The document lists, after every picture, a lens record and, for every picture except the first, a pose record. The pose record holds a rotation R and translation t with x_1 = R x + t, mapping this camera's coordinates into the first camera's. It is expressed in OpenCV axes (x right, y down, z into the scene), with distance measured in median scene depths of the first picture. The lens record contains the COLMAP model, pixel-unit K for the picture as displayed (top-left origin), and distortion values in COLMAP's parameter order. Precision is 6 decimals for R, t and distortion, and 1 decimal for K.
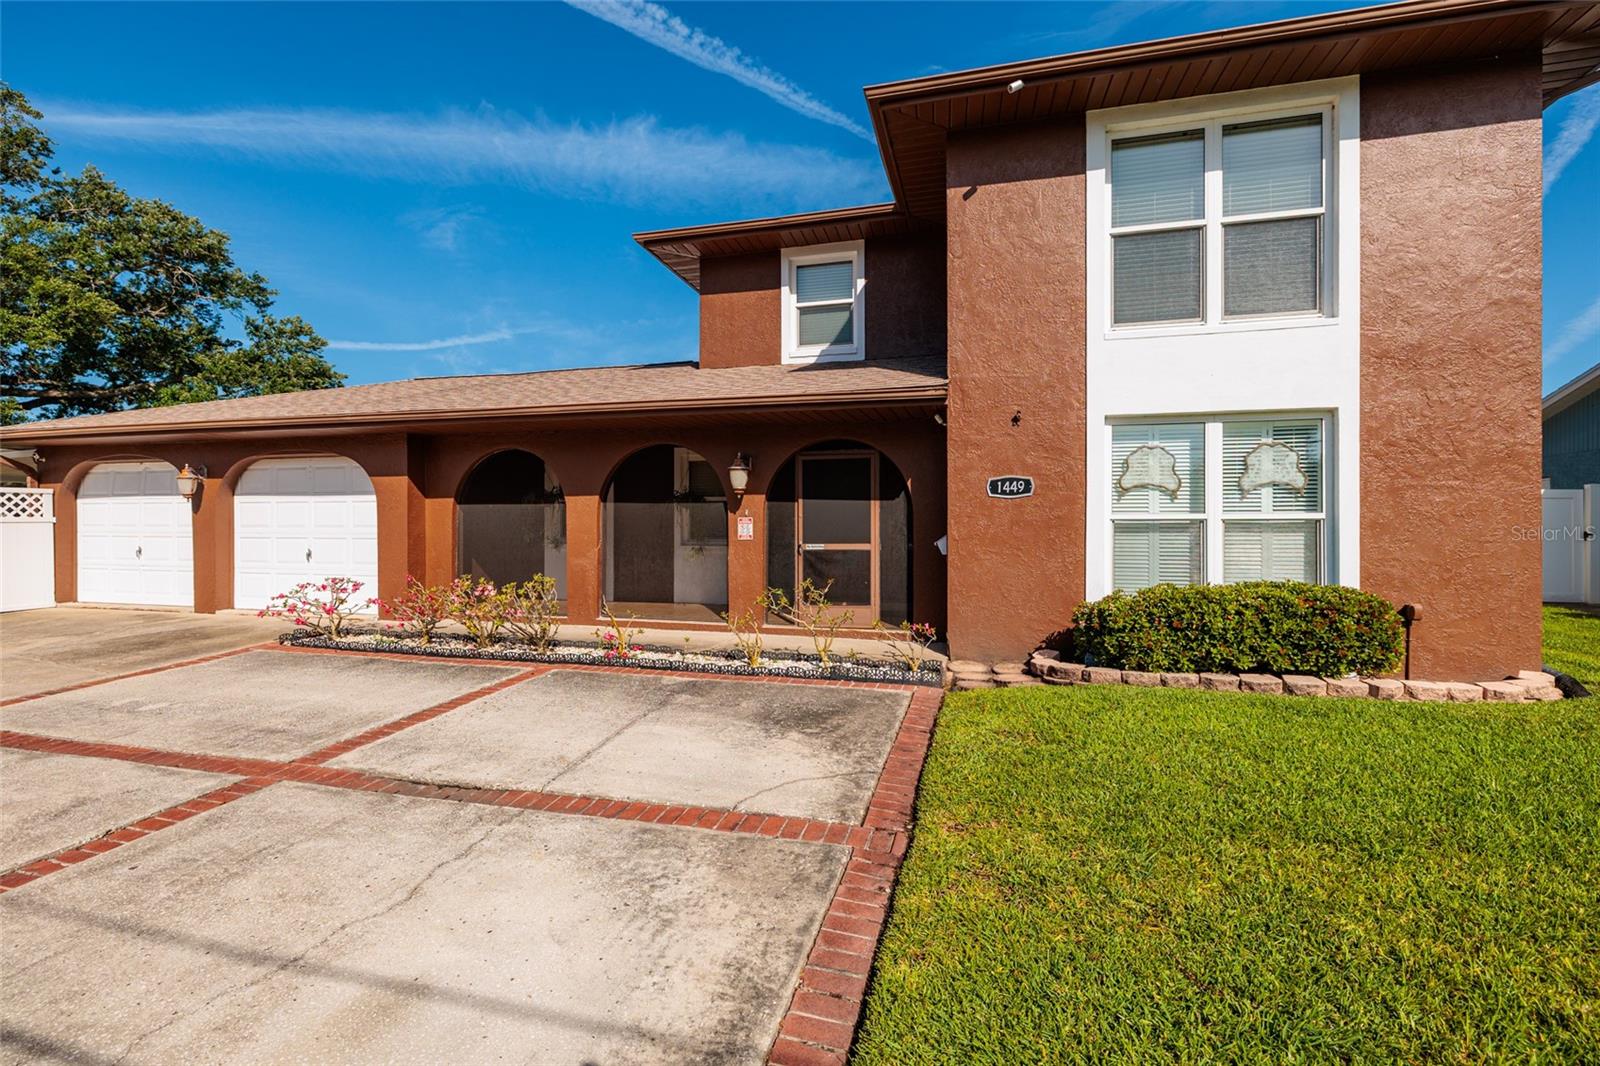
lens RADIAL K [[740.4, 0, 800.0], [0, 740.4, 533.0], [0, 0, 1]] dist [-0.000531, -0.001172]
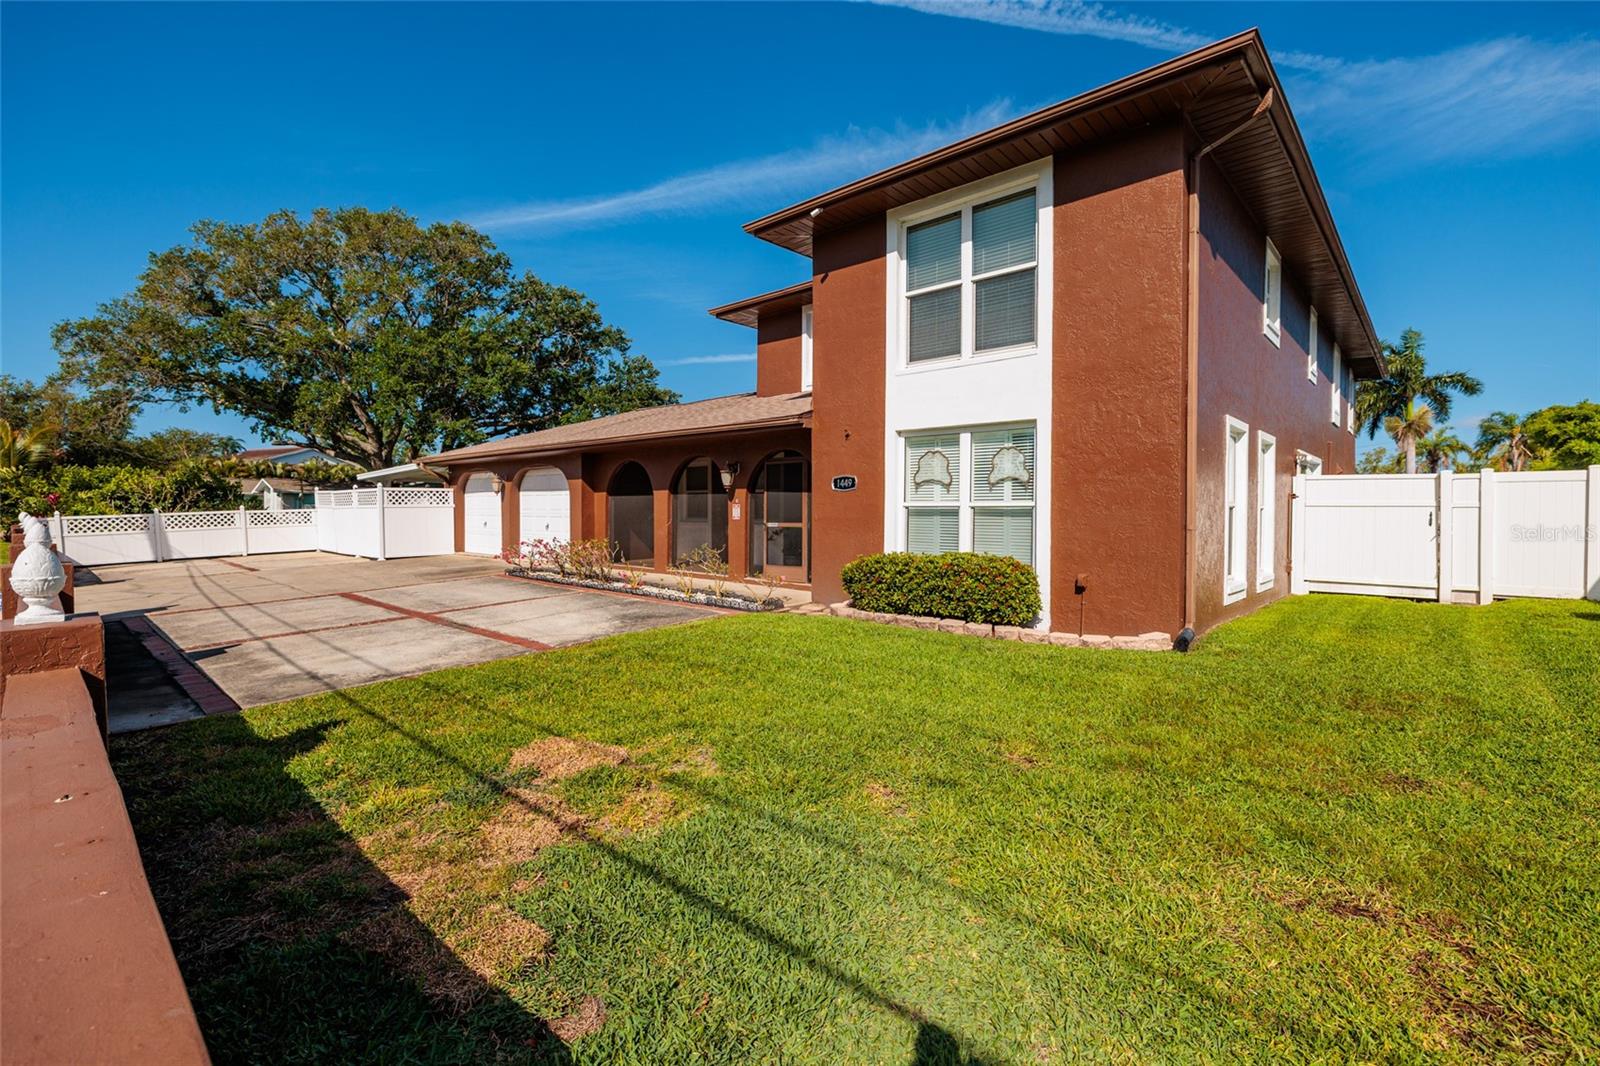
lens RADIAL K [[721.5, 0, 799.7], [0, 721.5, 516.3], [0, 0, 1]] dist [0.001350, 0.000160]
pose [[0.889679, 0.005735, -0.456550, 0.653521], [-0.004197, 0.999982, 0.004383, -0.003657], [0.456566, -0.001983, 0.889687, -0.208188]]
